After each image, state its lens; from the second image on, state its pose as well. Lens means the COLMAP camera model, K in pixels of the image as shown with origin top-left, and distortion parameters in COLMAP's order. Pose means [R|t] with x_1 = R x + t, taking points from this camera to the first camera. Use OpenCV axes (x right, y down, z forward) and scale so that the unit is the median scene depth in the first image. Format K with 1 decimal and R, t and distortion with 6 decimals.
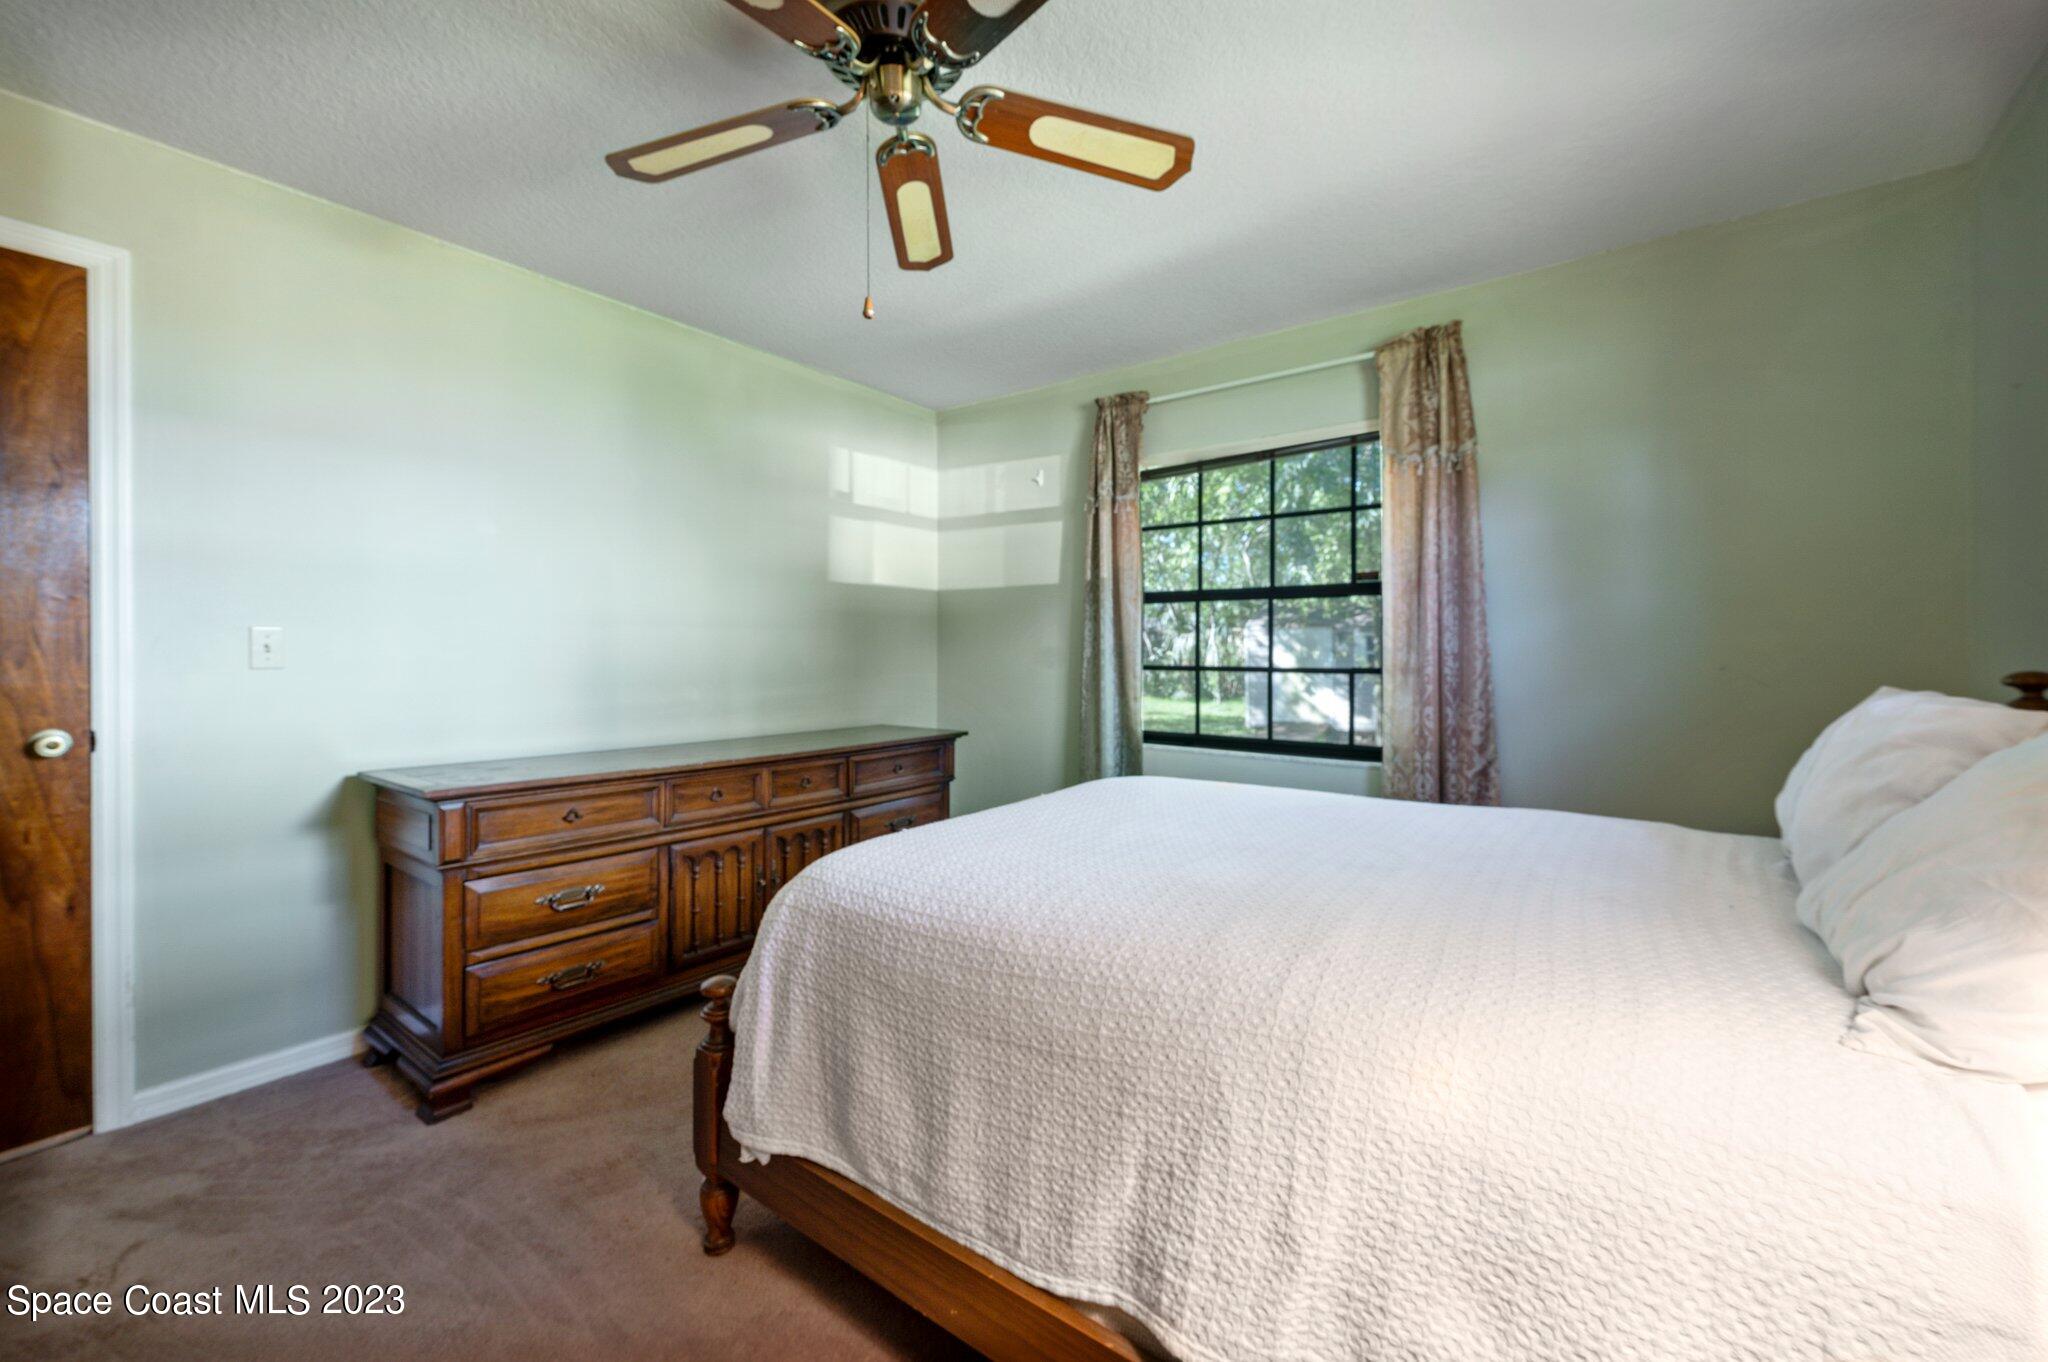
lens RADIAL K [[833.2, 0, 1035.2], [0, 833.2, 648.2], [0, 0, 1]] dist [-0.002176, -0.000145]
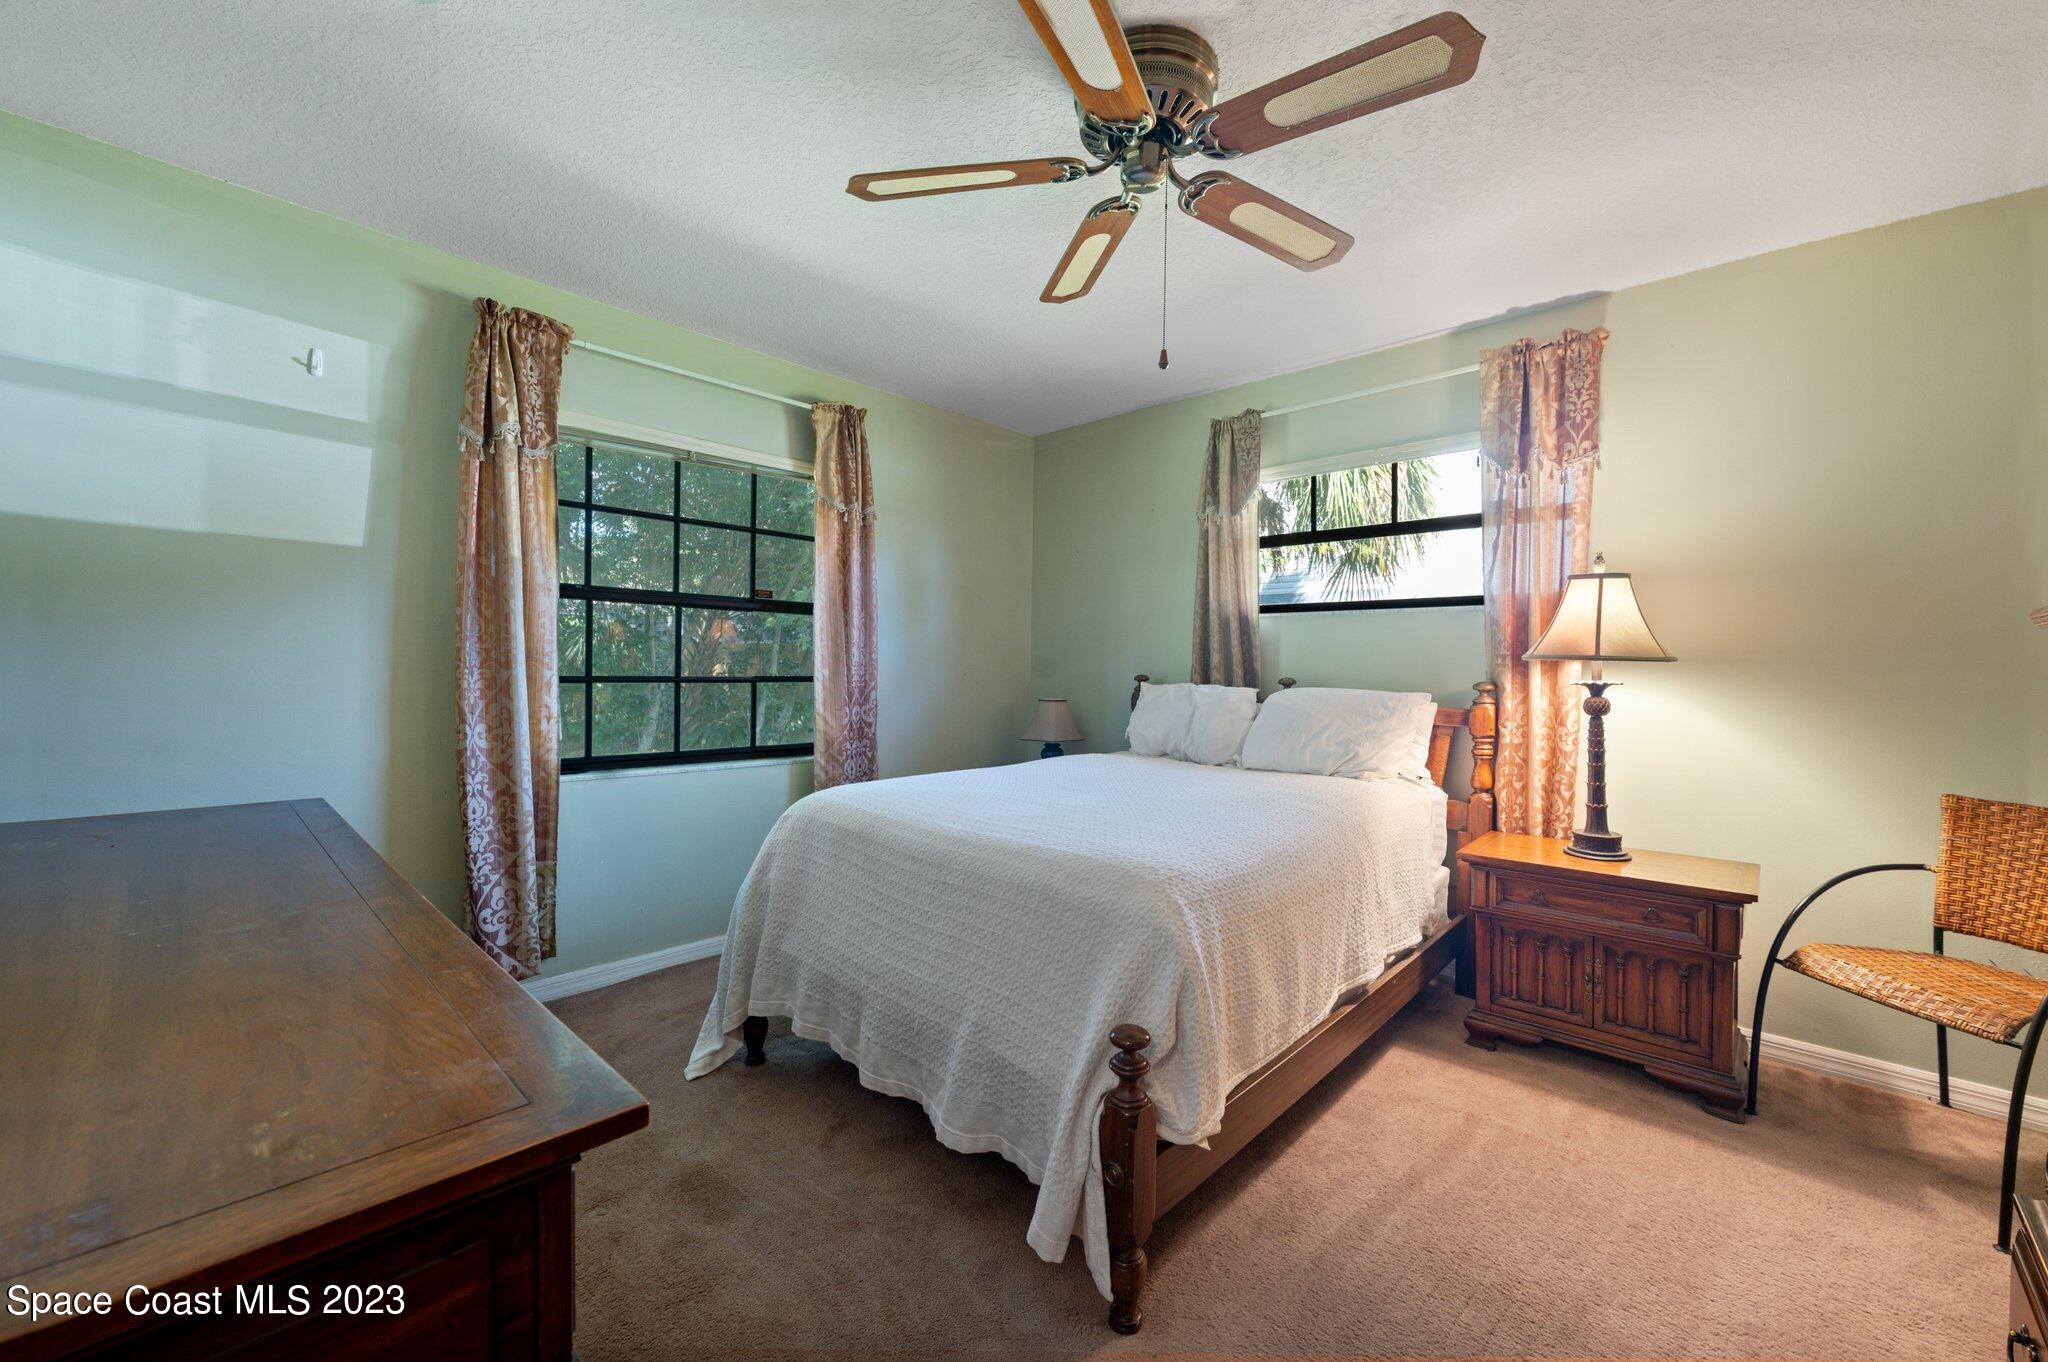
lens RADIAL K [[817.8, 0, 1043.1], [0, 817.8, 664.0], [0, 0, 1]] dist [0.010479, -0.000085]
pose [[0.084783, 0.002701, 0.996396, -0.660626], [-0.016329, 0.999866, -0.001321, 0.002817], [-0.996266, -0.016158, 0.084816, 0.532454]]
